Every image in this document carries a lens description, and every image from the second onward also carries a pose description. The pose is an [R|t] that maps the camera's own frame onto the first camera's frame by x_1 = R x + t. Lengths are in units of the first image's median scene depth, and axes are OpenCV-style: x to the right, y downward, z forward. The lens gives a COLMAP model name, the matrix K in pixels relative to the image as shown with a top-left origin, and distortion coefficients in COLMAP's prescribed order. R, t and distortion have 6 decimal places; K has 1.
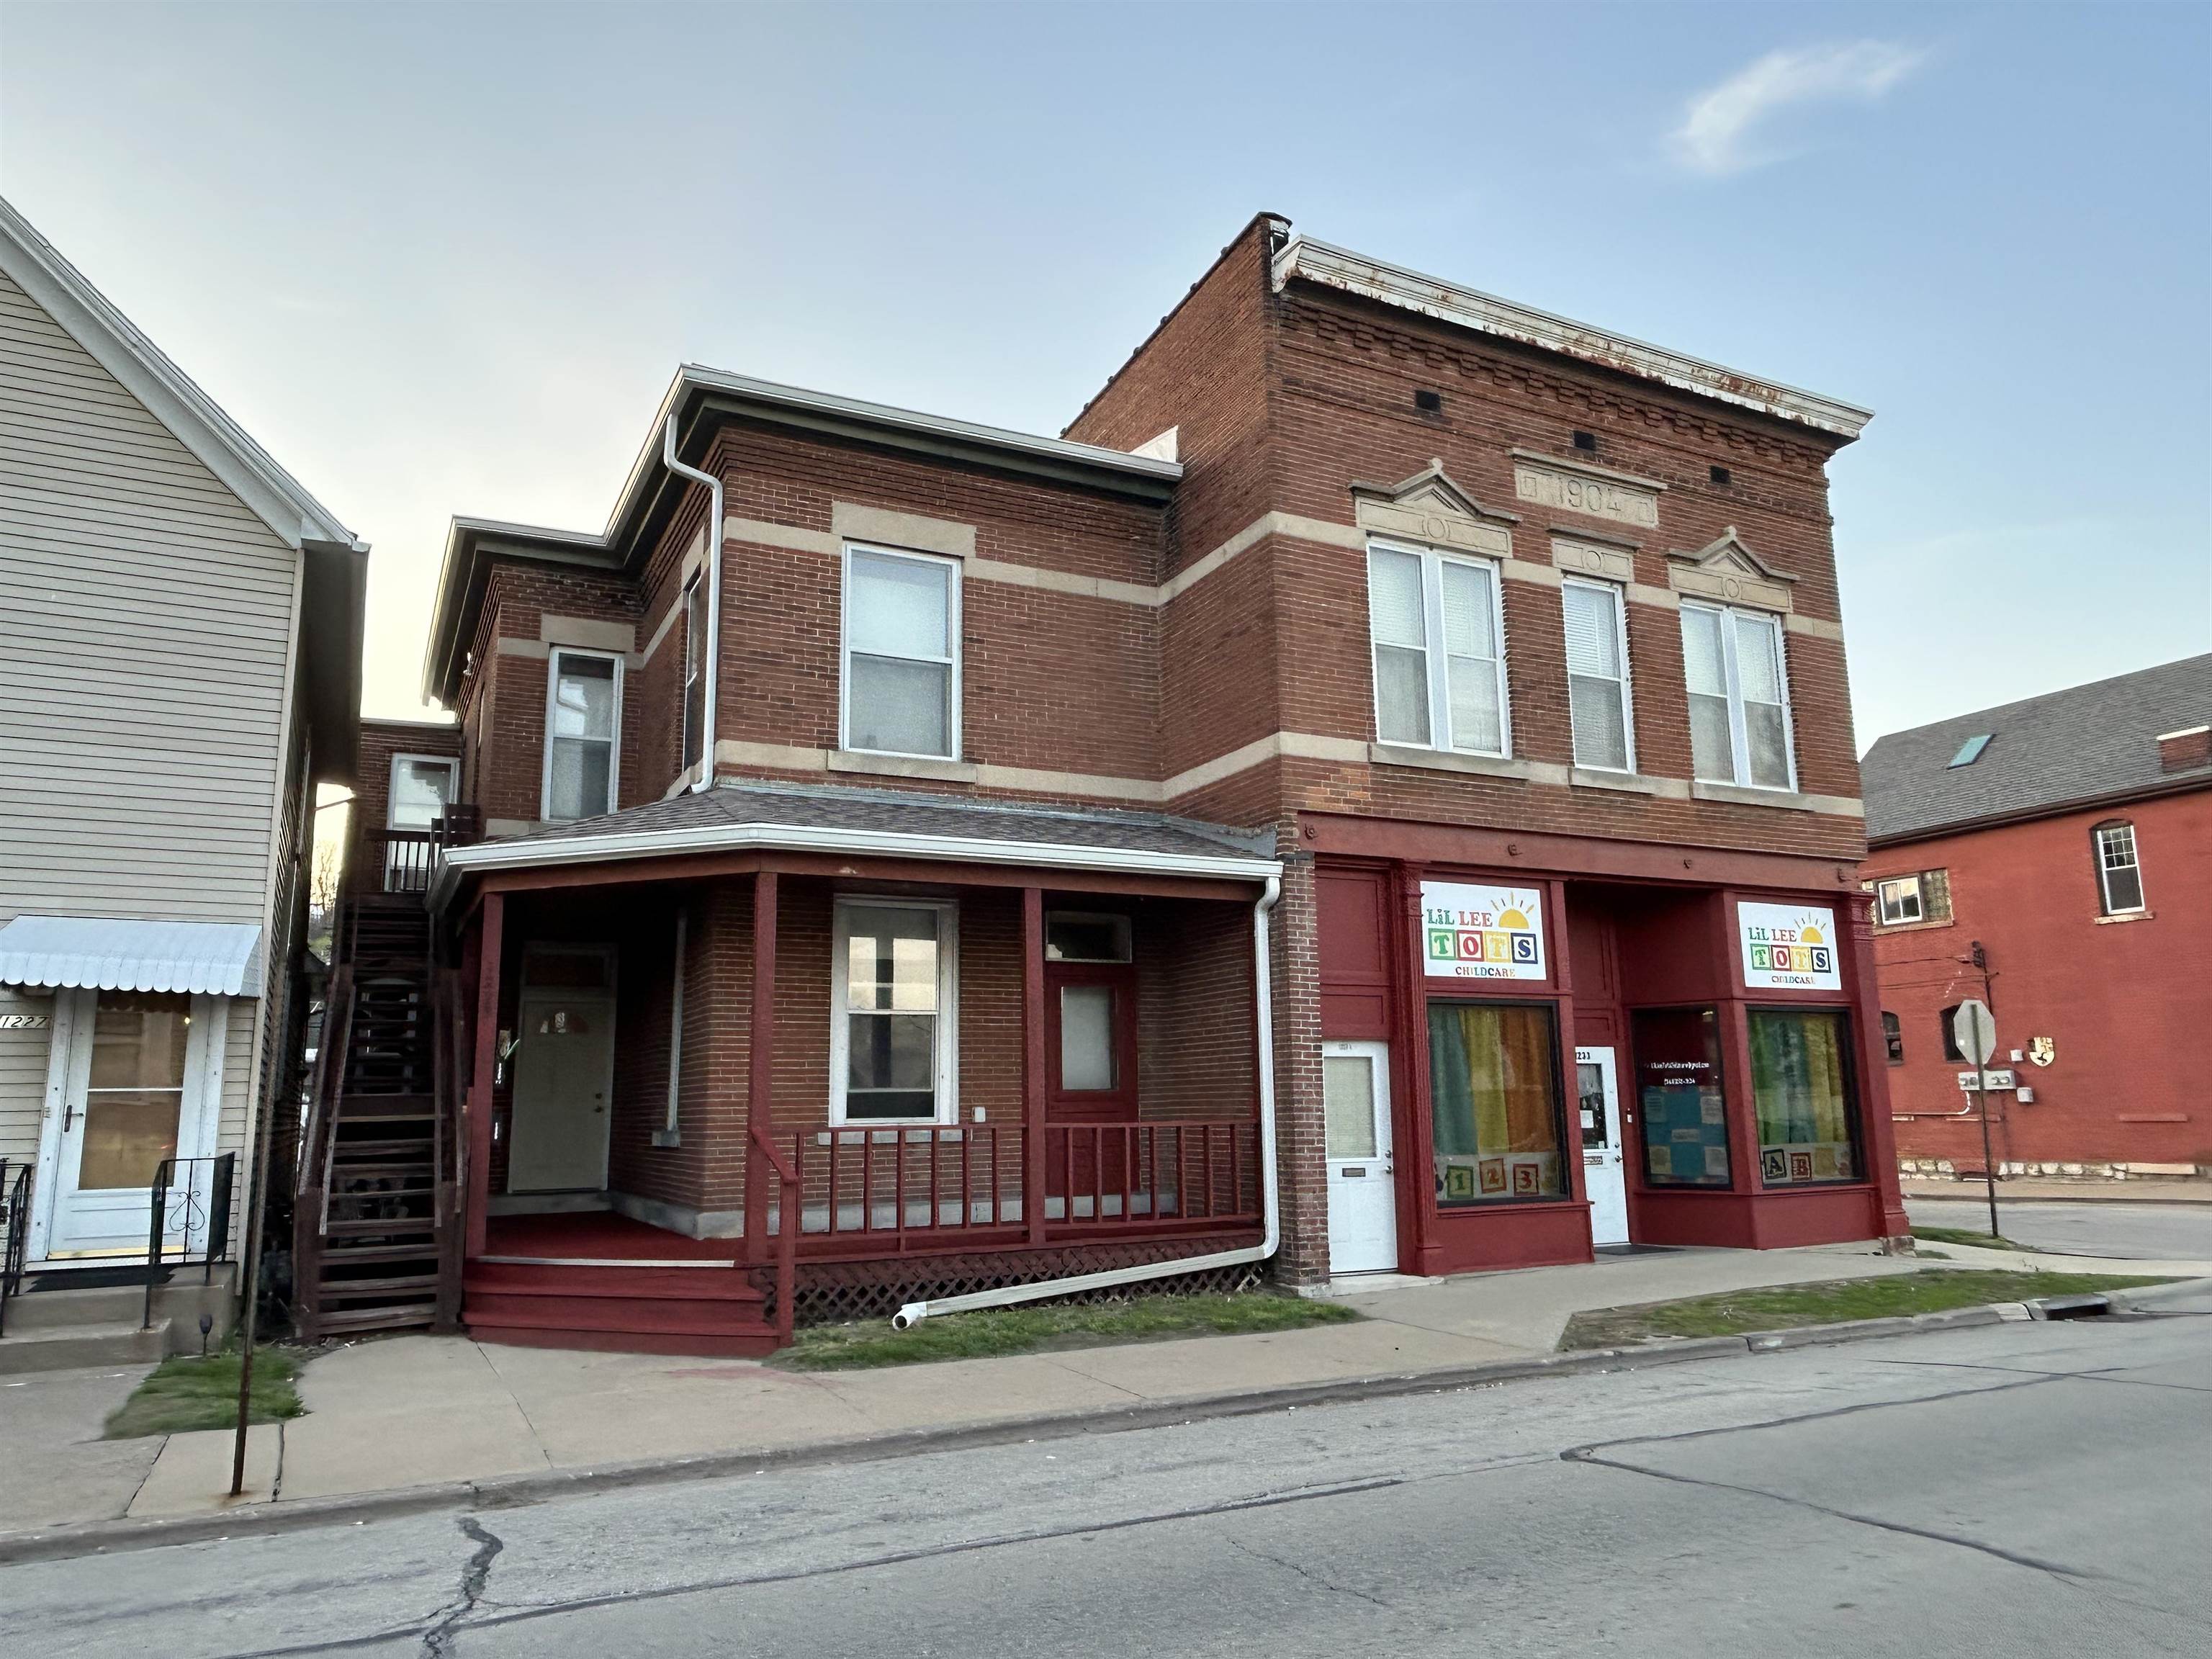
lens RADIAL K [[1463.9, 0, 1103.6], [0, 1463.9, 834.7], [0, 0, 1]] dist [0.033349, -0.040832]
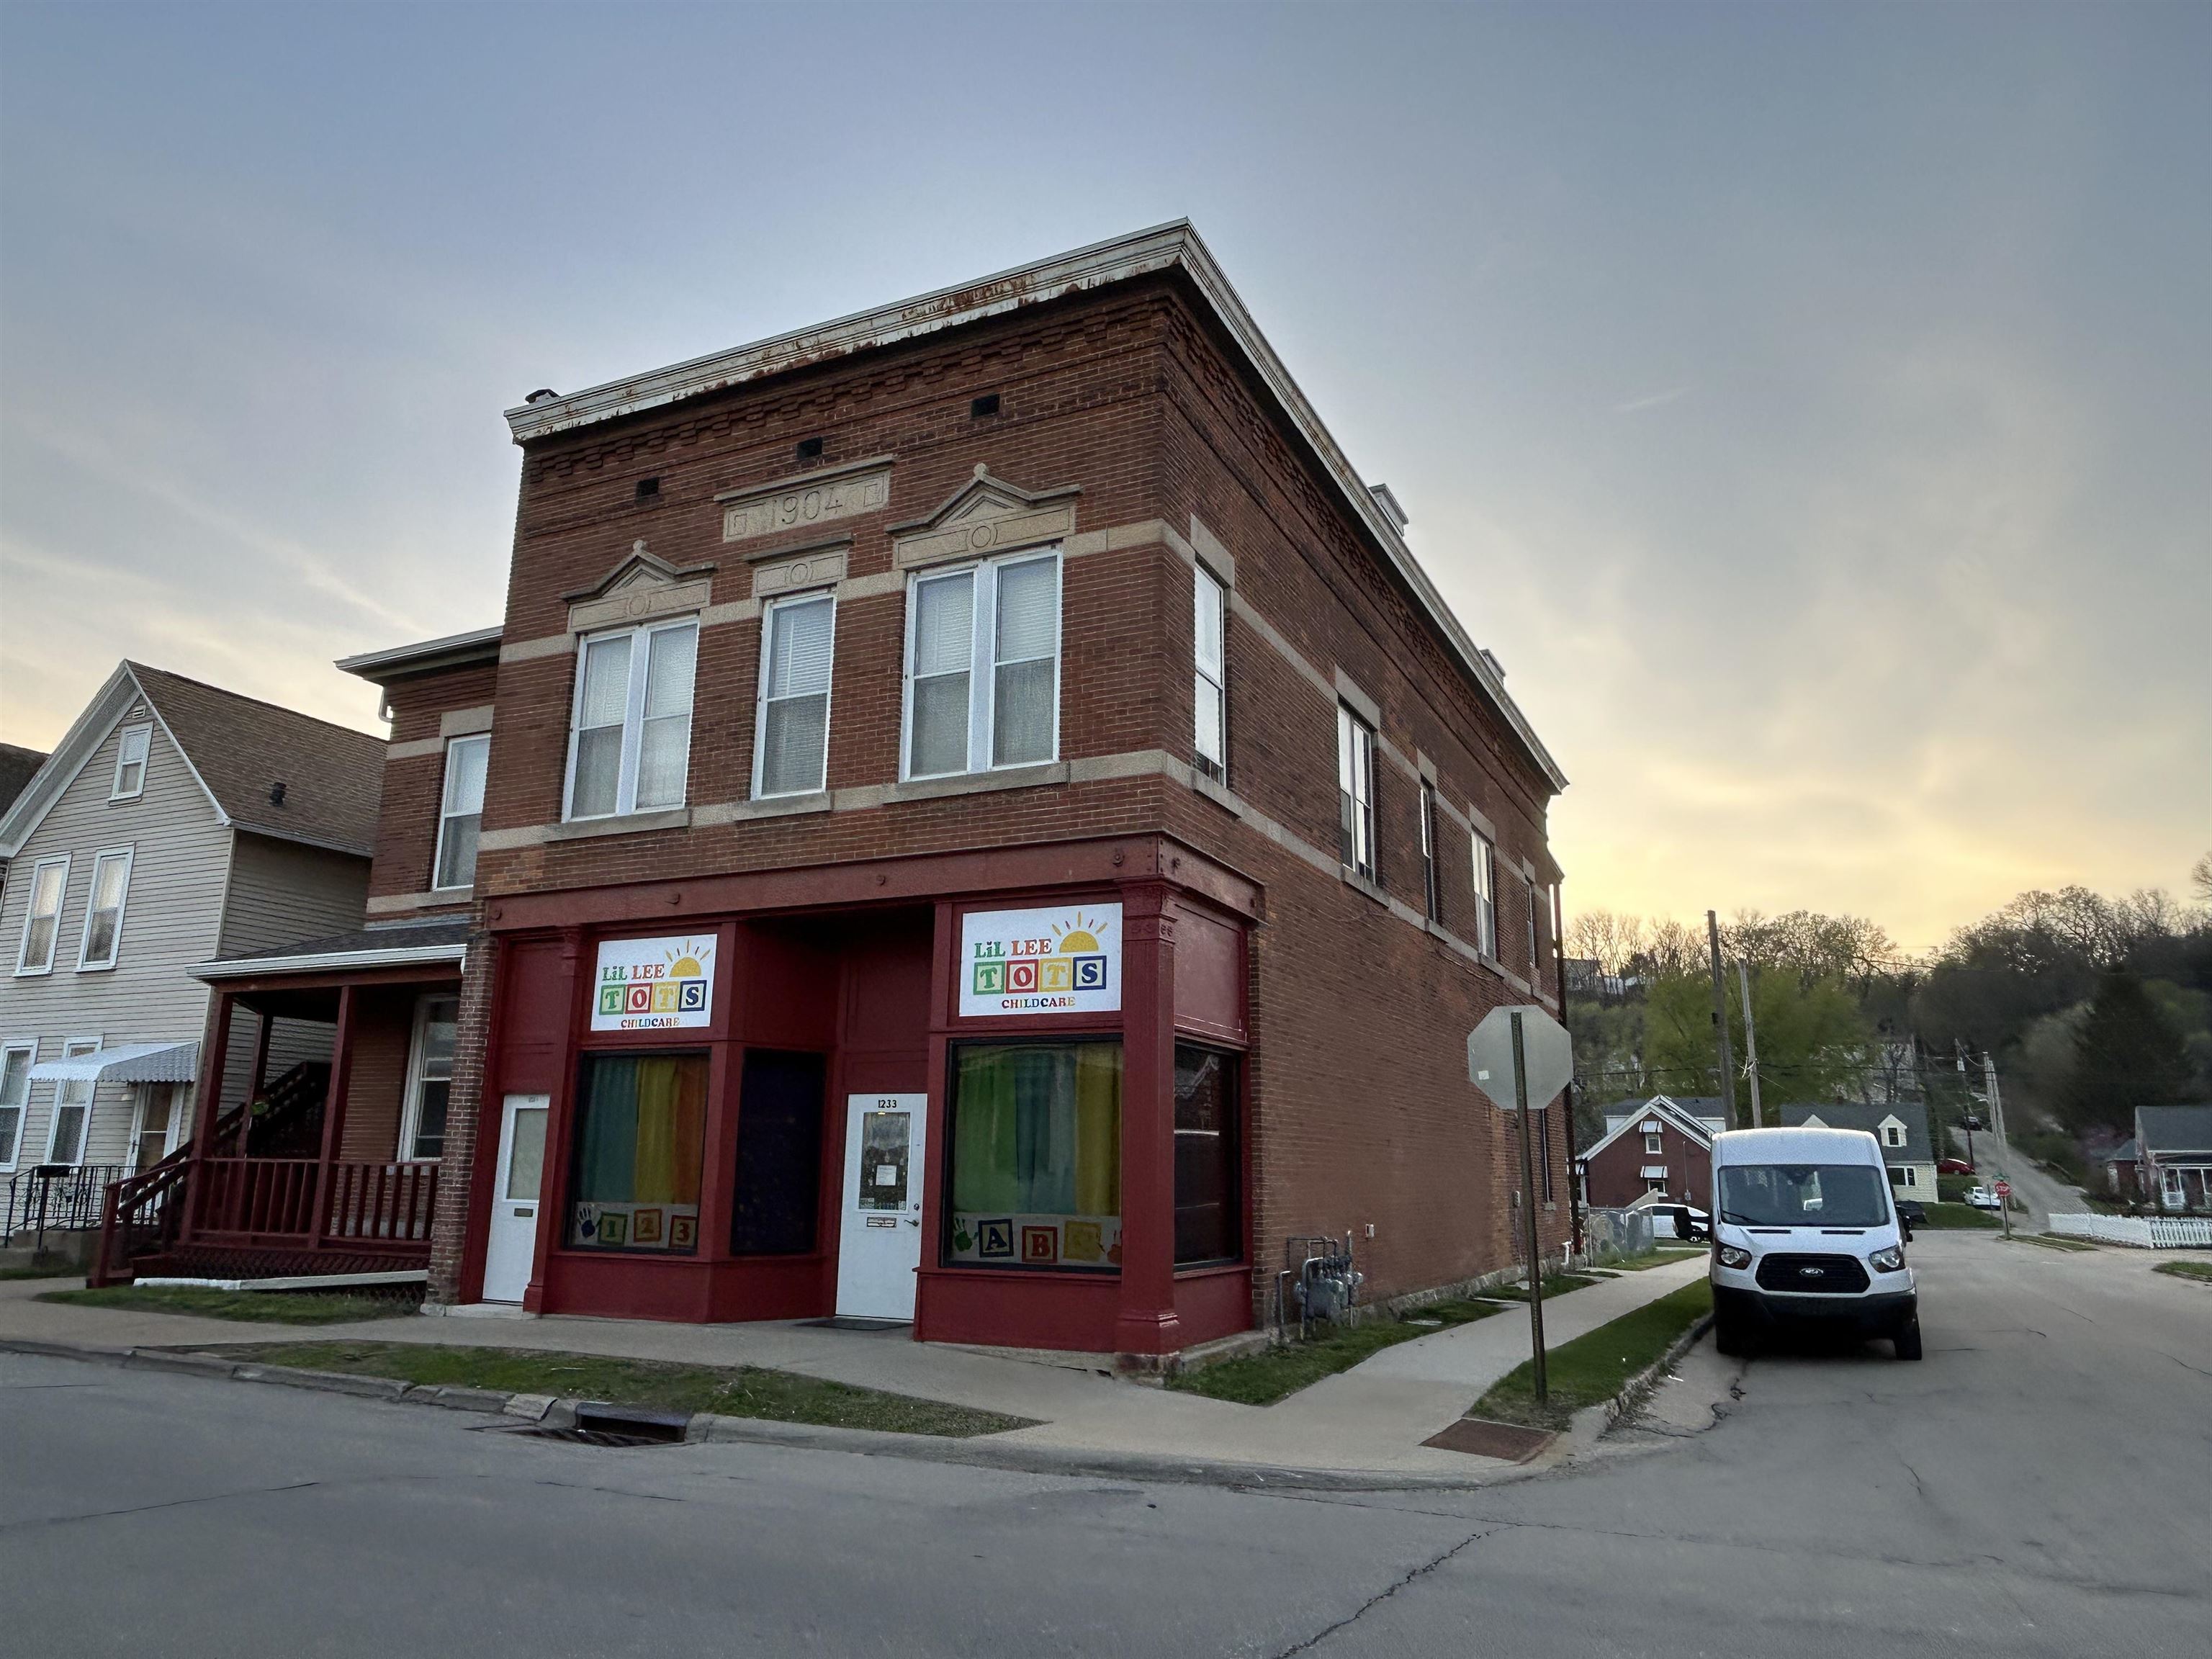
lens RADIAL K [[1463.9, 0, 1103.6], [0, 1463.9, 834.7], [0, 0, 1]] dist [0.033349, -0.040832]
pose [[0.599627, -0.157051, -0.784718, 1.281896], [0.120802, 0.987082, -0.105243, 0.110880], [0.791109, -0.031689, 0.610853, 0.636159]]
